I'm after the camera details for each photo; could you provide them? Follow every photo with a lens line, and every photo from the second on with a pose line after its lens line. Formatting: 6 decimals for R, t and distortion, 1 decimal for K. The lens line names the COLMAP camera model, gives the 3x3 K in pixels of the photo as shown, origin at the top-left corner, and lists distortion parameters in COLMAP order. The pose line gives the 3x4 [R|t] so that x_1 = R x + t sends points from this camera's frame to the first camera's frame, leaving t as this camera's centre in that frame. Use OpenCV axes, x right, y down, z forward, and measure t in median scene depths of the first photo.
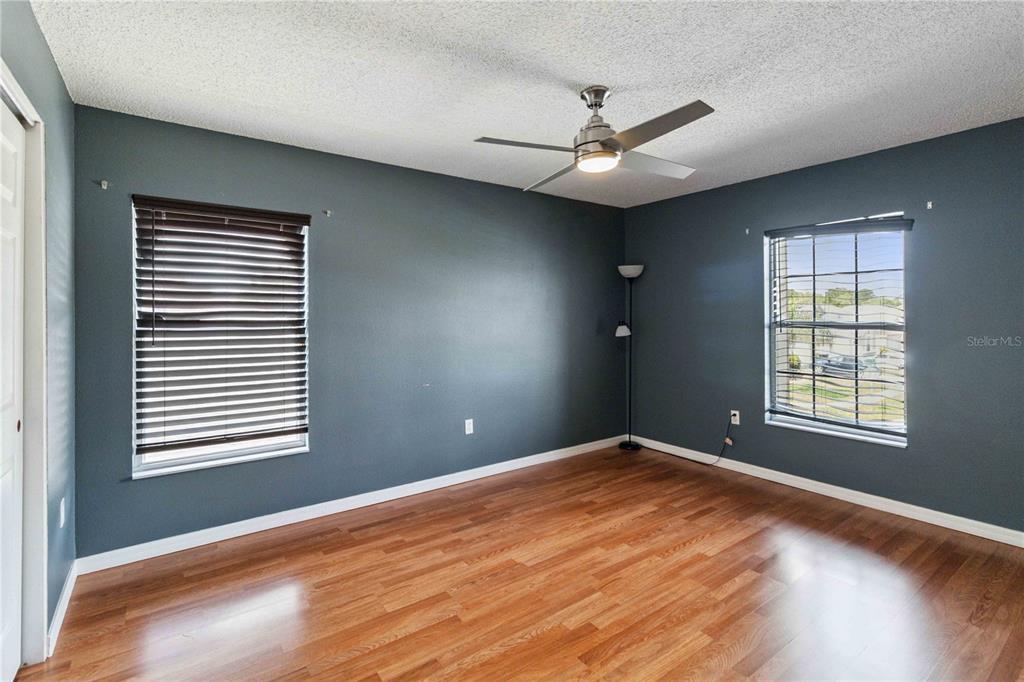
lens RADIAL K [[480.0, 0, 512.7], [0, 480.0, 319.9], [0, 0, 1]] dist [-0.000367, -0.000060]
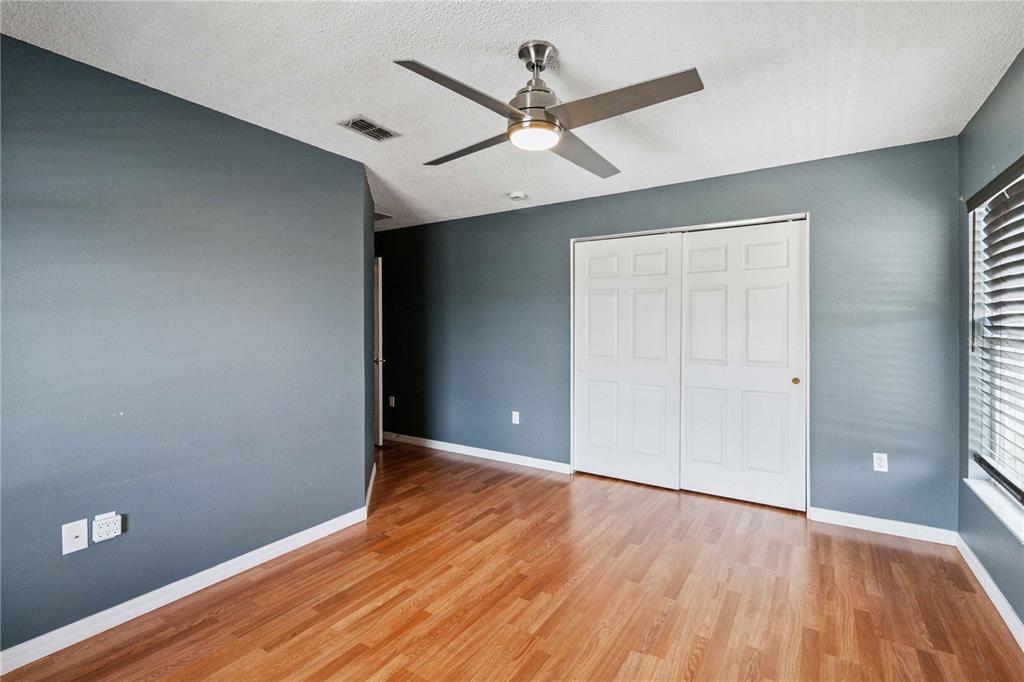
lens RADIAL K [[480.0, 0, 512.7], [0, 480.0, 319.9], [0, 0, 1]] dist [-0.000367, -0.000060]
pose [[-0.933540, 0.006580, -0.358413, 0.552887], [0.008651, 0.999954, -0.004174, -0.014497], [0.358369, -0.006997, -0.933554, 1.896928]]
